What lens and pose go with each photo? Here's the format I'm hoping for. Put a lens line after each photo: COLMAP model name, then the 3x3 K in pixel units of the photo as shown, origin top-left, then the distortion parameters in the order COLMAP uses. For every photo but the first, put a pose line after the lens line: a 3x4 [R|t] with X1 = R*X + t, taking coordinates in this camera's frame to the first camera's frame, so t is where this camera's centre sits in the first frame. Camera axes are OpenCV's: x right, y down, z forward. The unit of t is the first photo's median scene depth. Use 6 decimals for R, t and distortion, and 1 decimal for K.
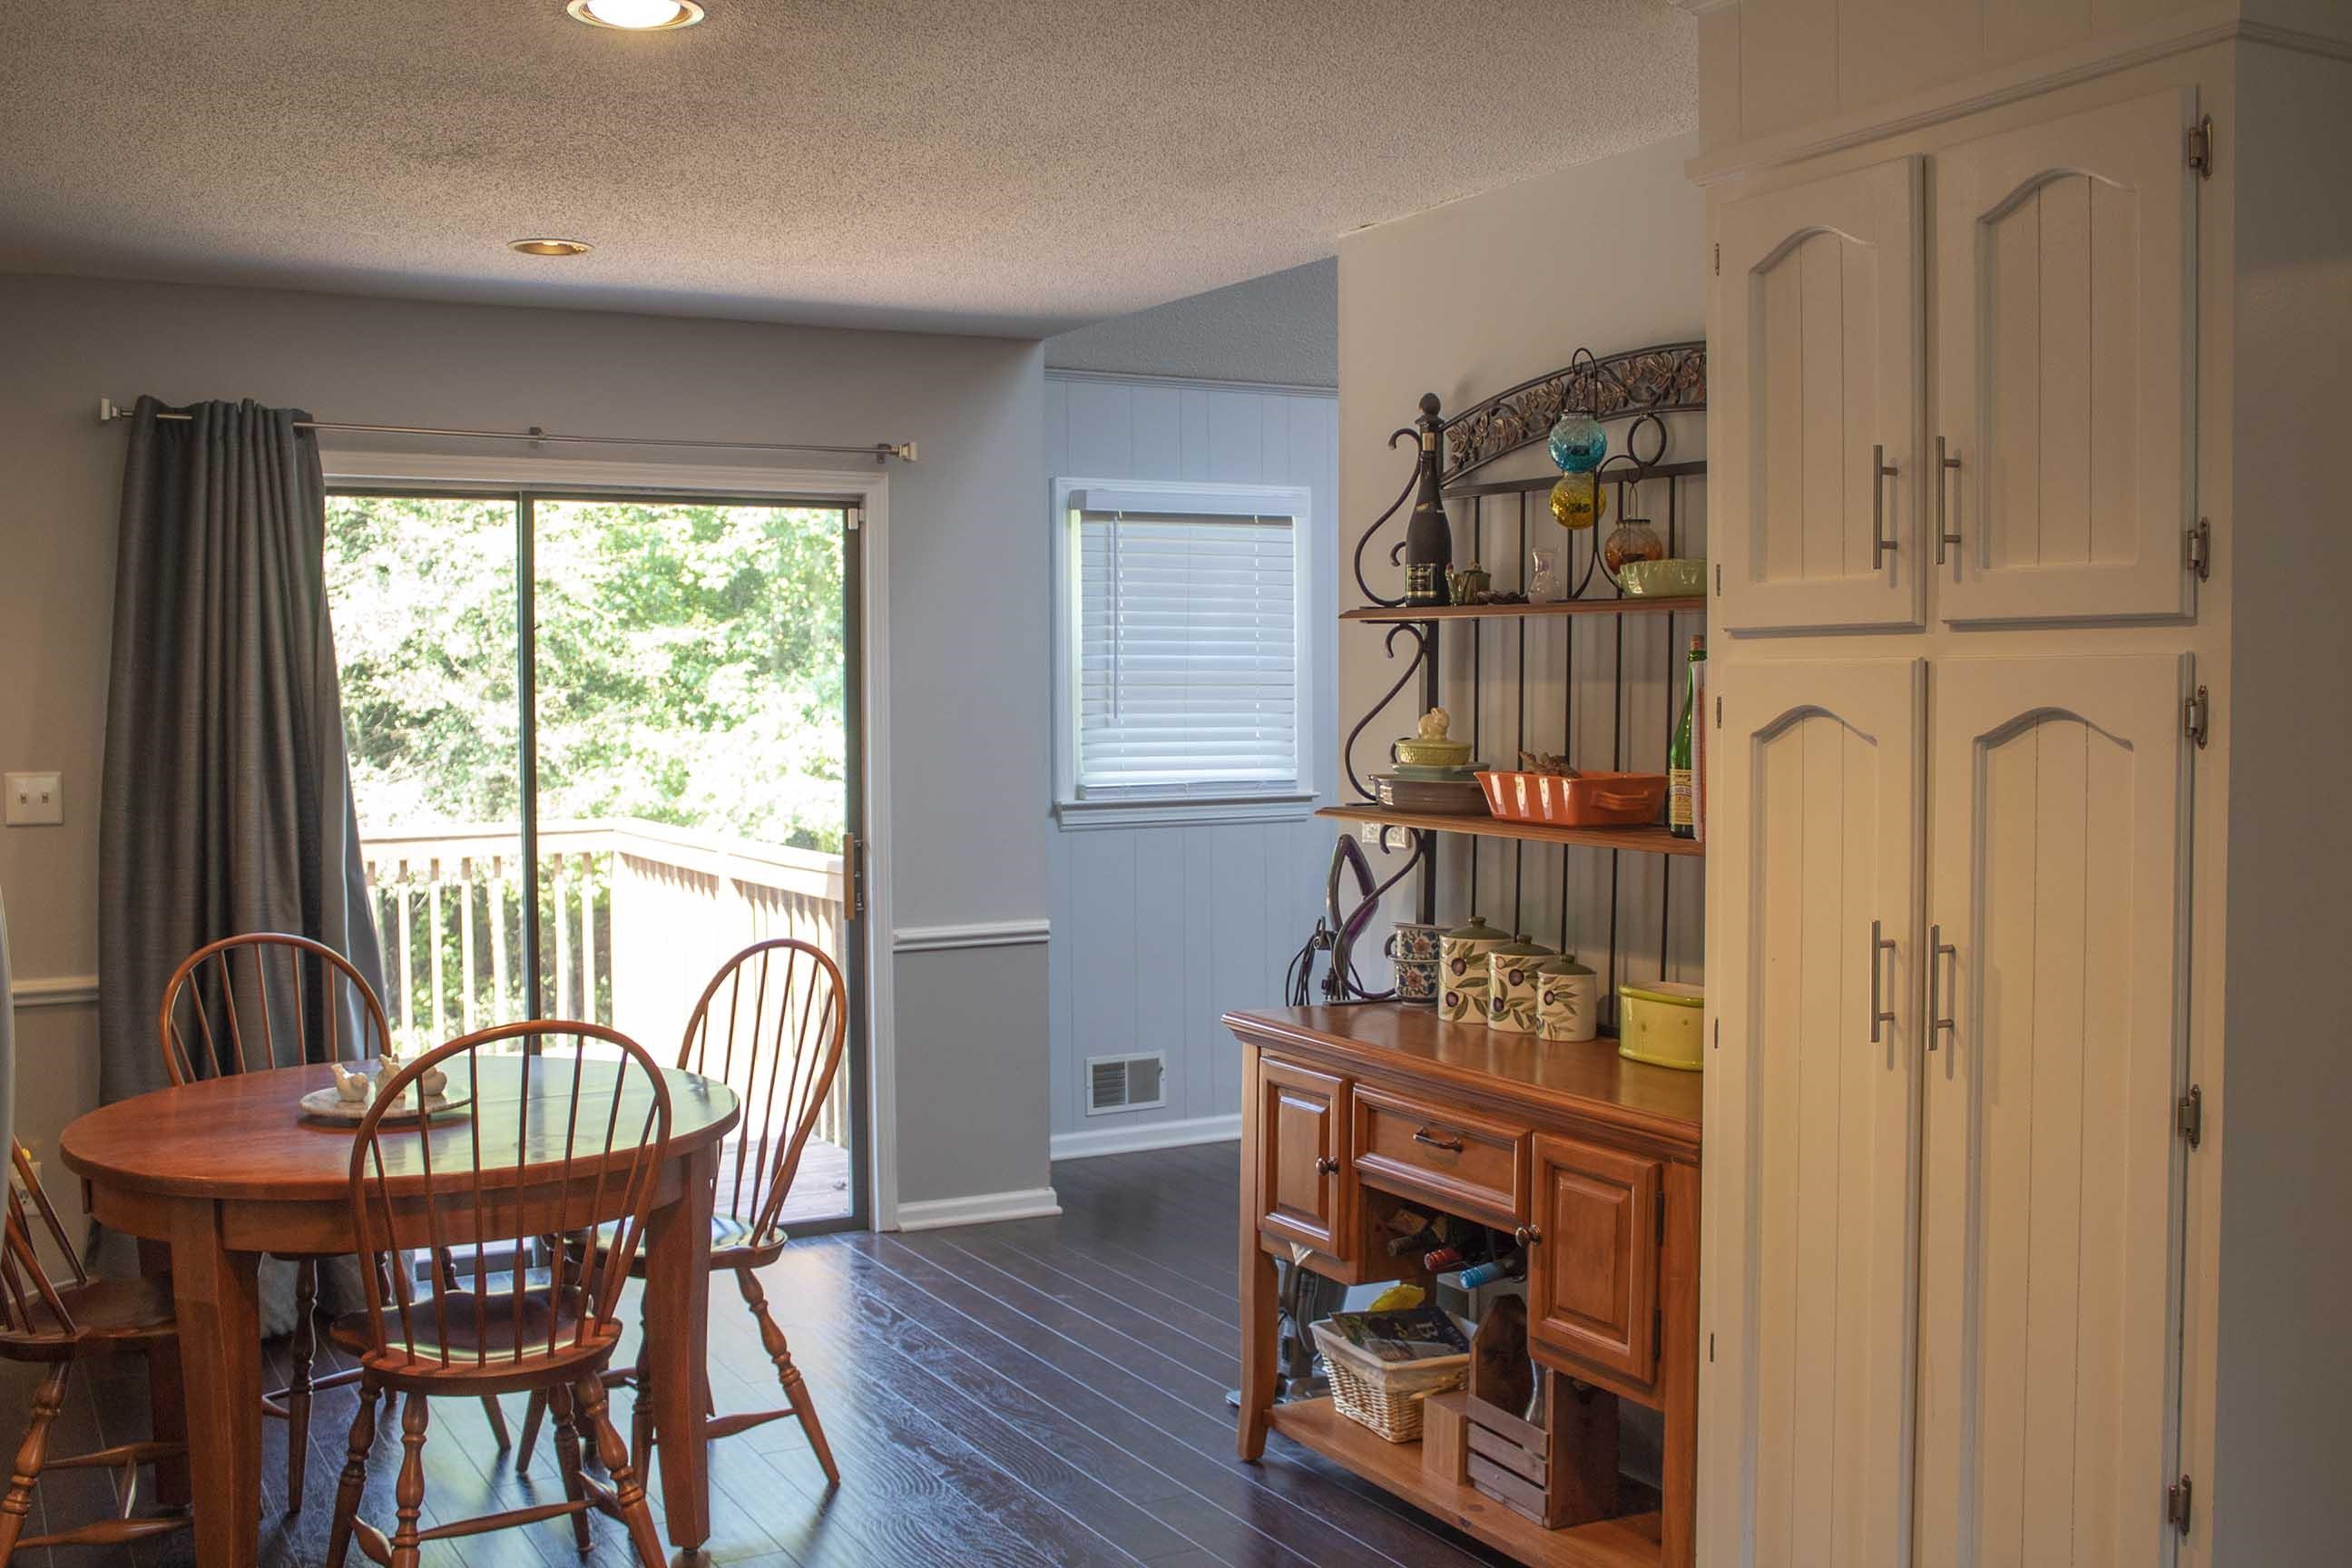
lens RADIAL K [[2282.6, 0, 1176.0], [0, 2282.6, 784.0], [0, 0, 1]] dist [0.000372, -0.001256]
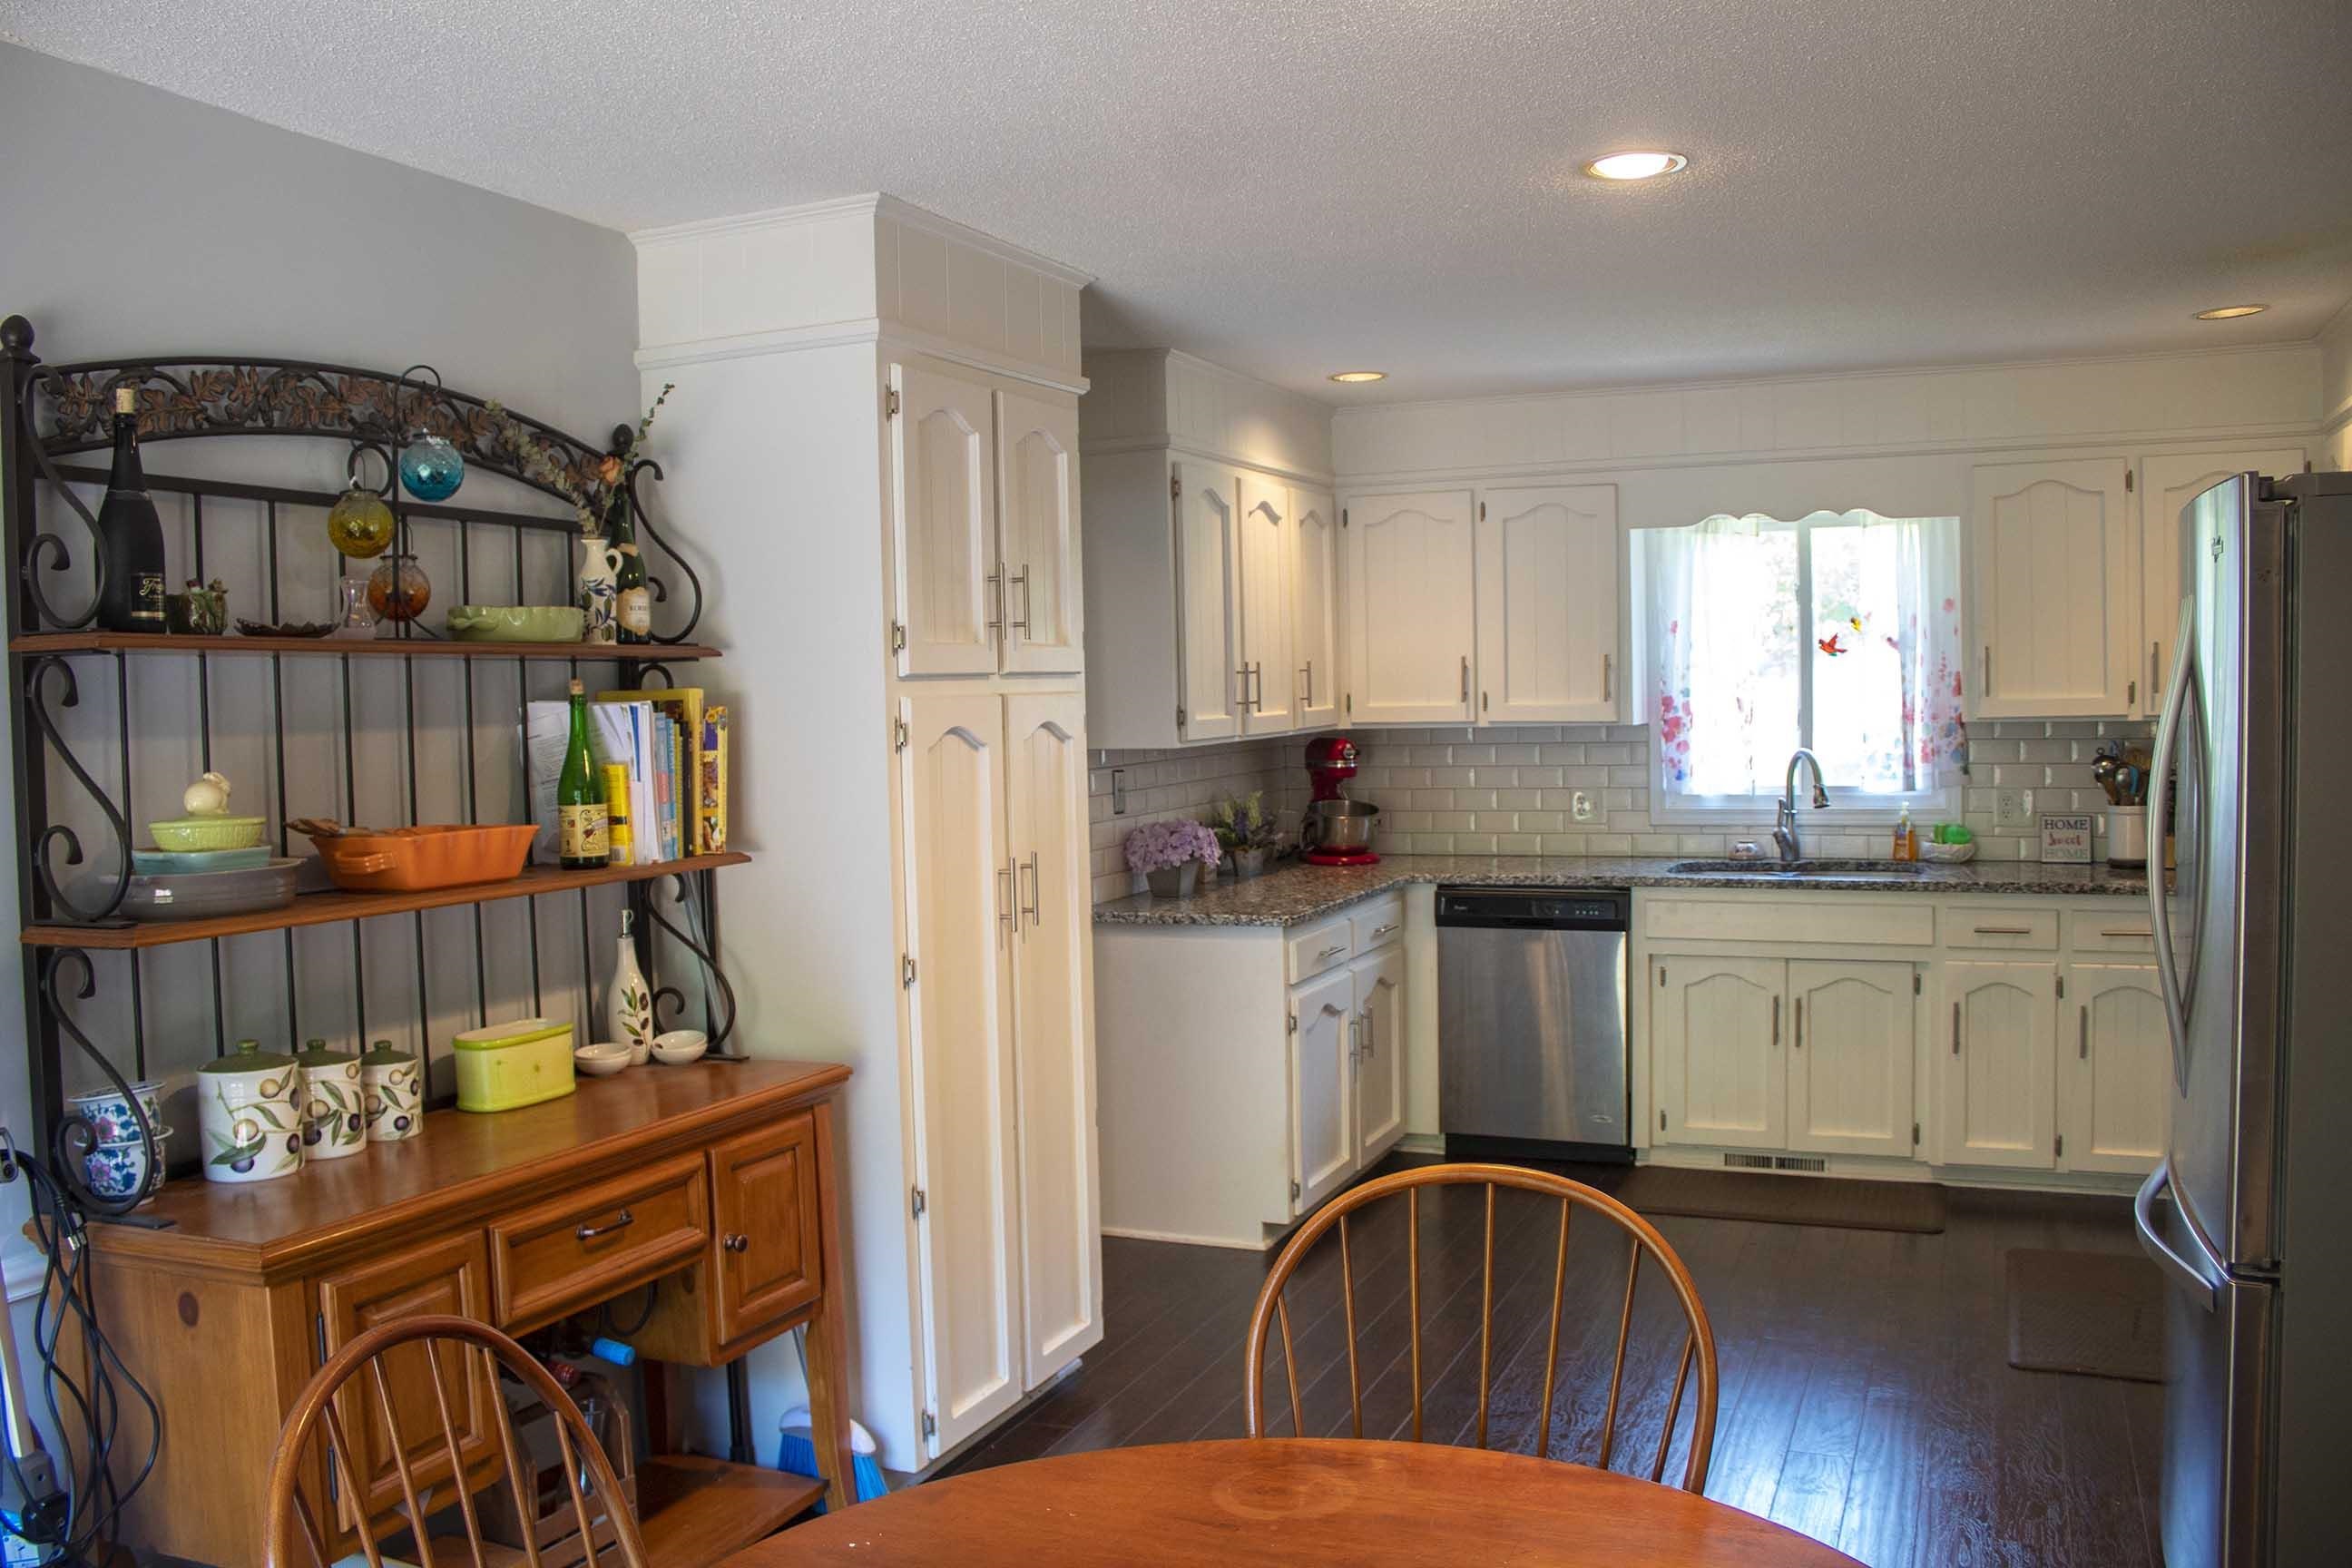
lens RADIAL K [[1950.6, 0, 1176.0], [0, 1950.6, 784.0], [0, 0, 1]] dist [-0.159099, 0.001852]
pose [[-0.606596, -0.006500, 0.794984, -0.722654], [0.070000, 0.995646, 0.061553, -0.057487], [-0.791923, 0.092987, -0.603500, 1.450997]]
